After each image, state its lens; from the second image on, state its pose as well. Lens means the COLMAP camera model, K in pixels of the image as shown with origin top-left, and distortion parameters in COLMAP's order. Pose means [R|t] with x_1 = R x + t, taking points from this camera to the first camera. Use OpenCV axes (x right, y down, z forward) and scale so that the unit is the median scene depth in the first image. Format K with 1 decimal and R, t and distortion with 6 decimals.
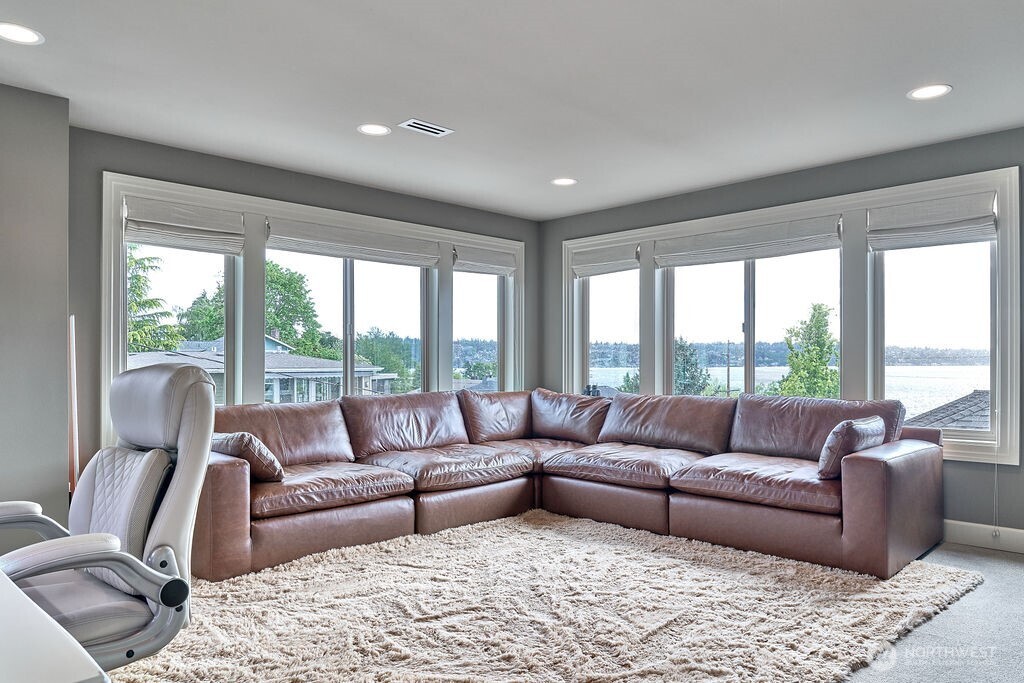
lens RADIAL K [[693.1, 0, 512.0], [0, 693.1, 341.5], [0, 0, 1]] dist [-0.003833, -0.002943]
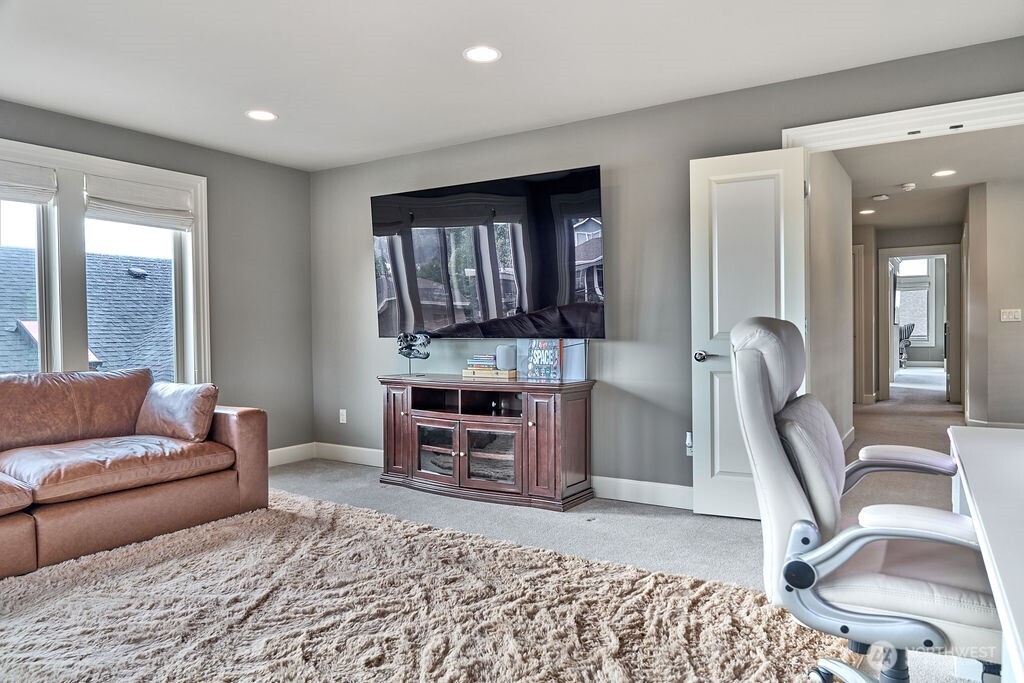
lens RADIAL K [[693.1, 0, 512.0], [0, 693.1, 341.5], [0, 0, 1]] dist [-0.003833, -0.002943]
pose [[-0.239346, -0.011862, 0.970862, -0.566290], [-0.017110, 0.999822, 0.007998, 0.025849], [-0.970784, -0.014697, -0.239506, 0.666963]]
